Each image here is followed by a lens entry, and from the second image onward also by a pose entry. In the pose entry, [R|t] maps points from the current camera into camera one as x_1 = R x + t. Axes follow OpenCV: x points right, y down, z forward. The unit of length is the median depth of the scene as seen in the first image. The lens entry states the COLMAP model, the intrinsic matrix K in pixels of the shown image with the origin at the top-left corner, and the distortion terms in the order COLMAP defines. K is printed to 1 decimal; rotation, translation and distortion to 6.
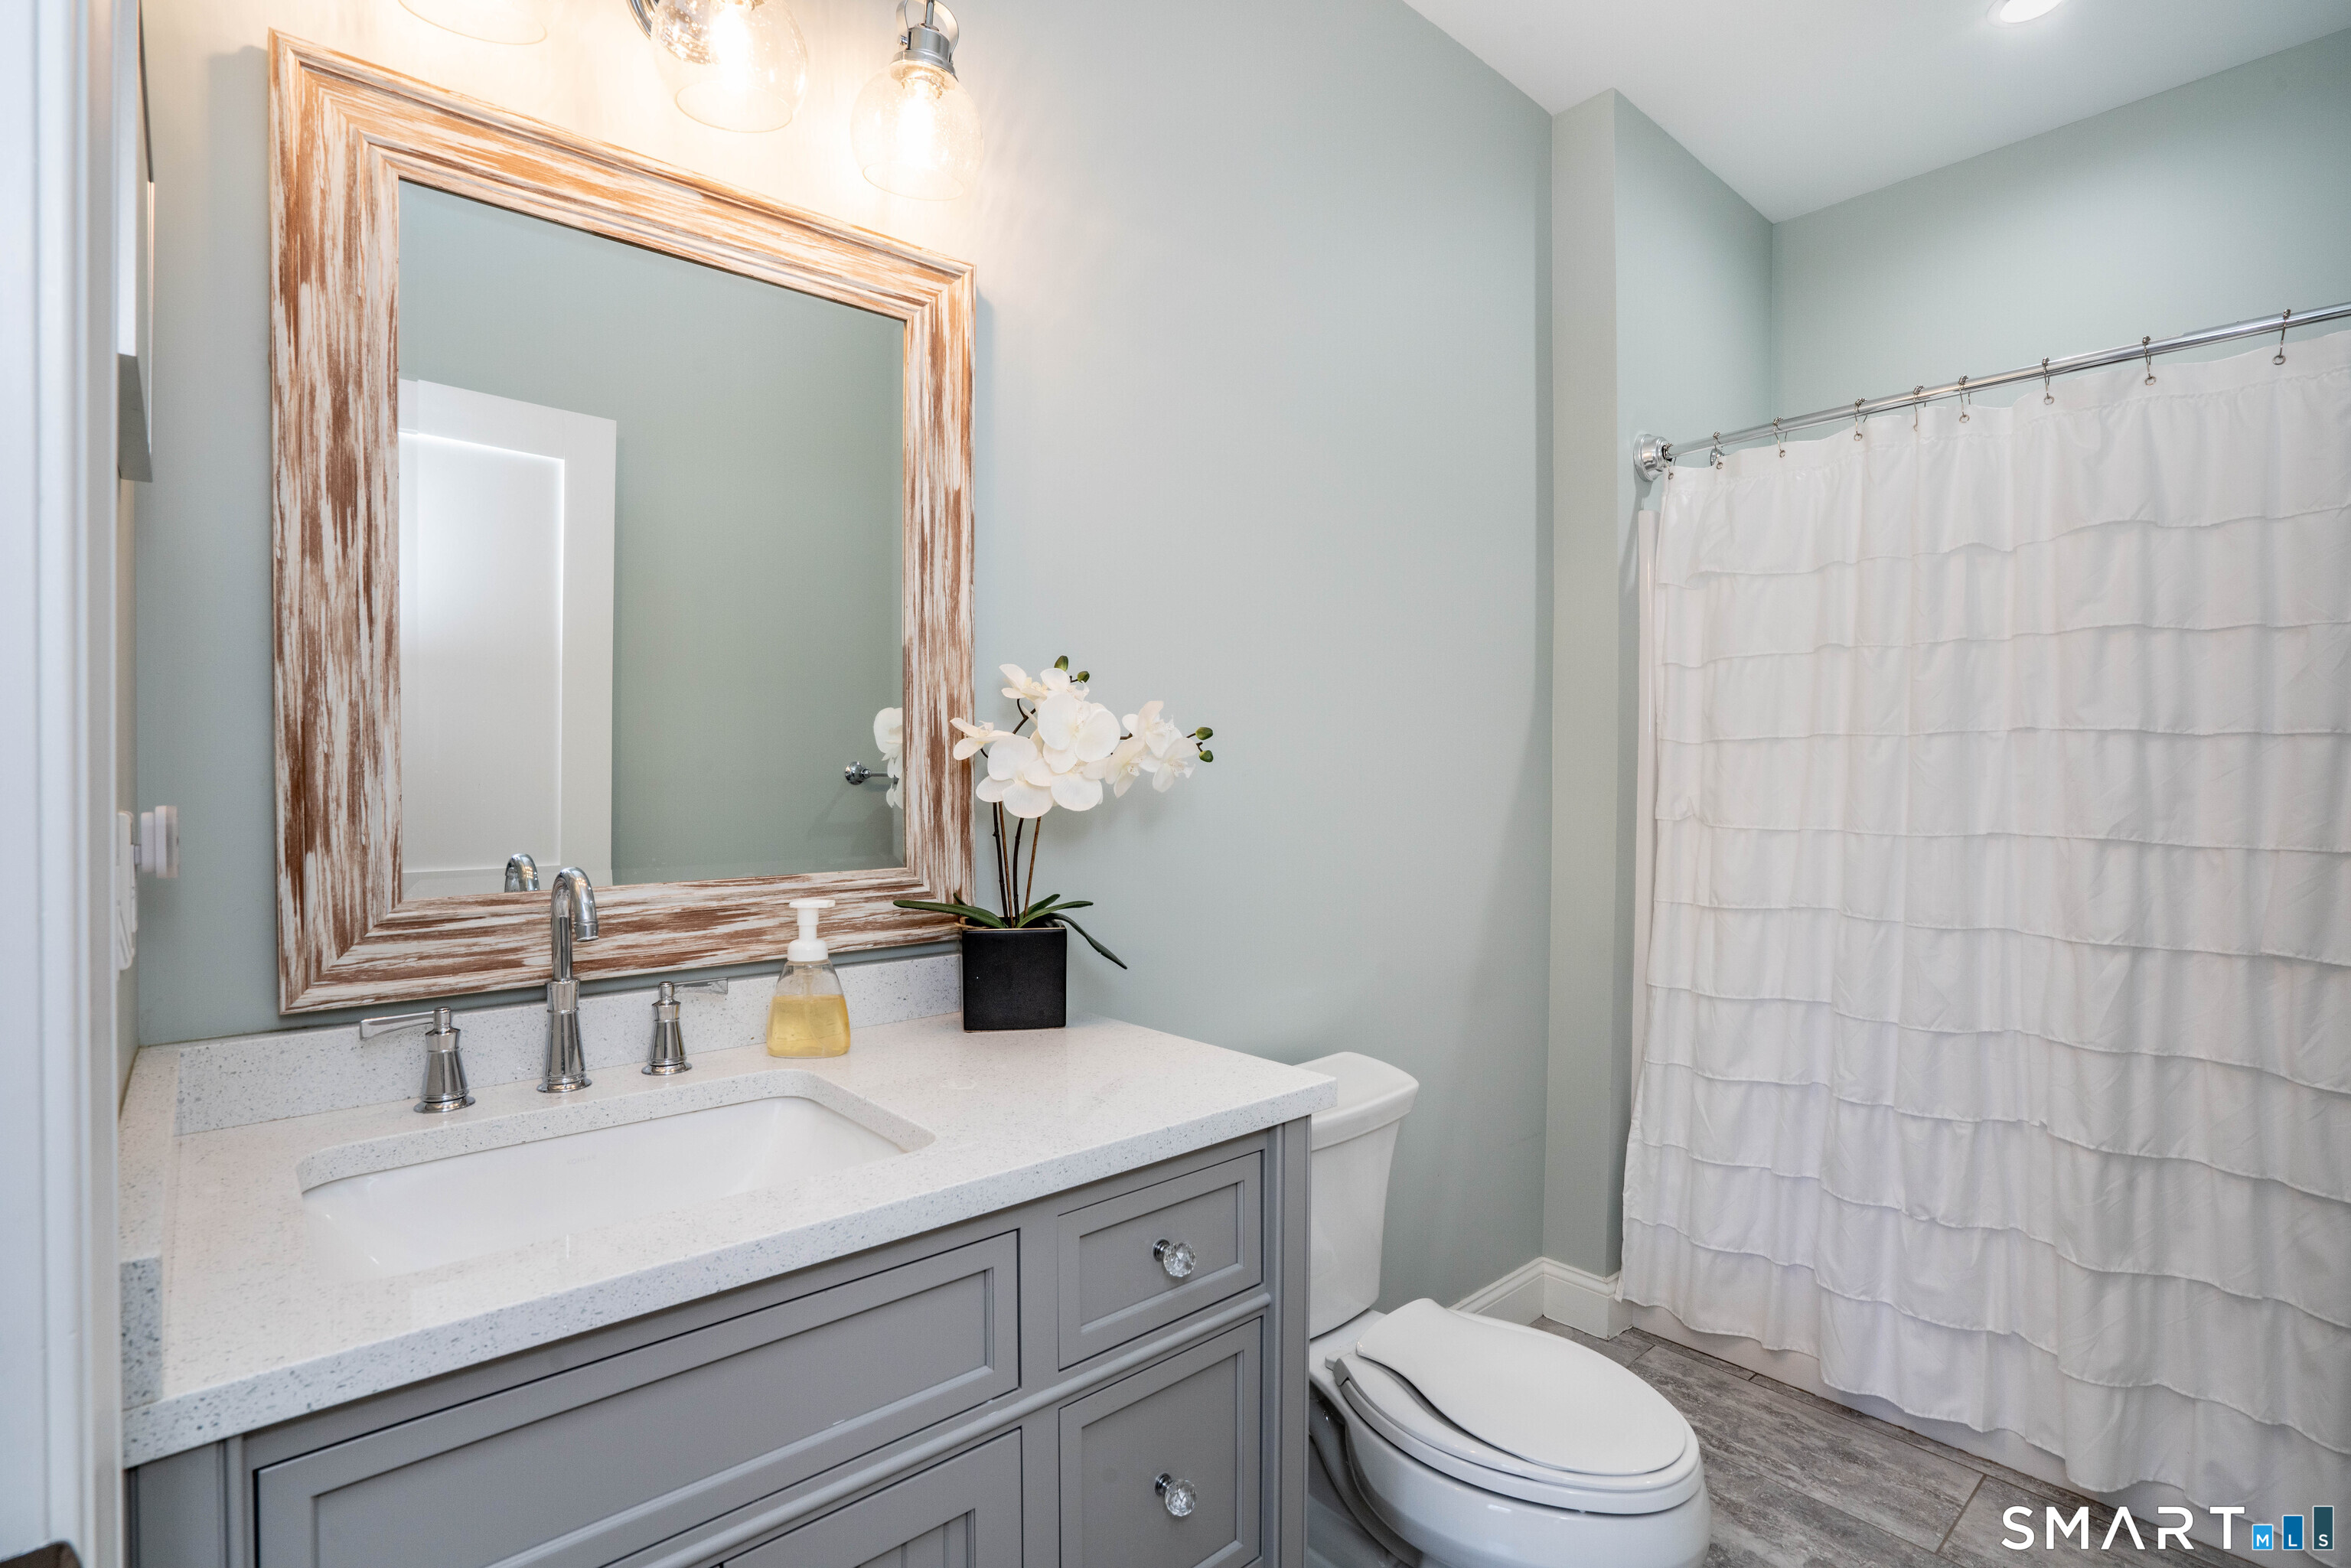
lens RADIAL K [[1136.6, 0, 1176.1], [0, 1136.6, 776.4], [0, 0, 1]] dist [-0.004458, -0.000712]
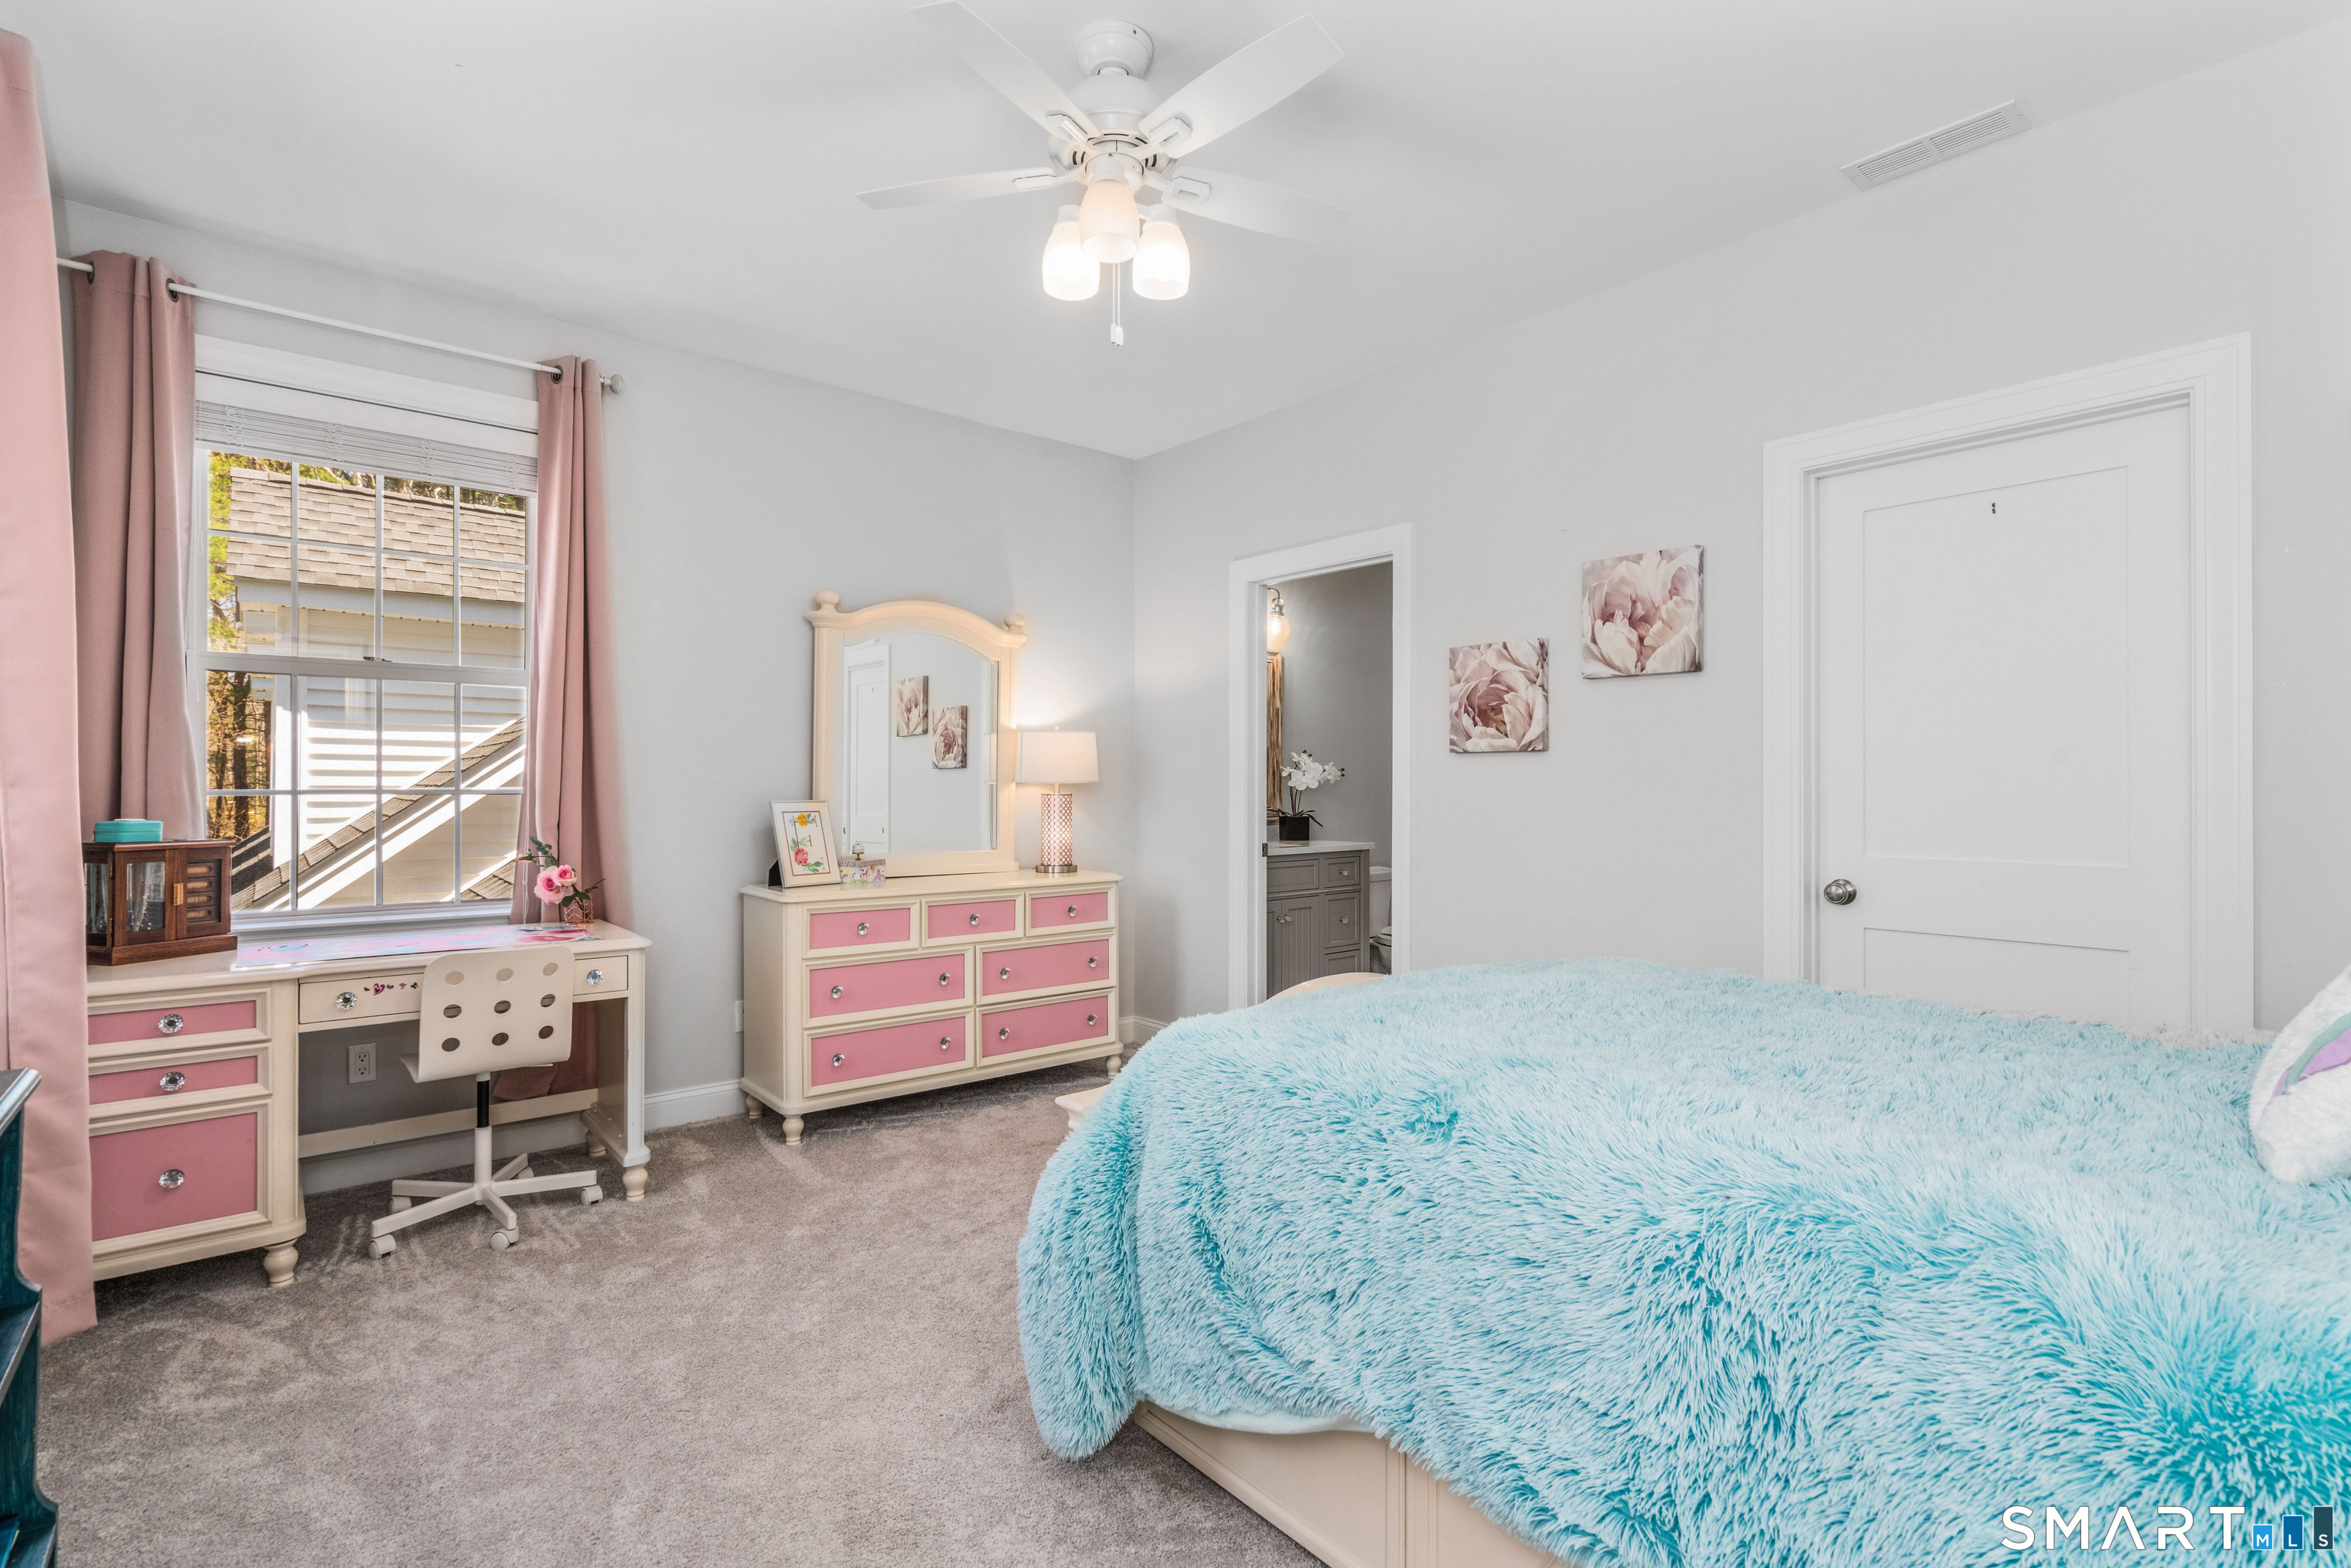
lens RADIAL K [[1136.6, 0, 1177.0], [0, 1136.6, 785.8], [0, 0, 1]] dist [-0.004458, -0.000712]
pose [[0.999750, 0.002016, -0.022251, -0.481752], [-0.002339, 0.999892, -0.014491, 0.081125], [0.022219, 0.014539, 0.999647, -3.142350]]
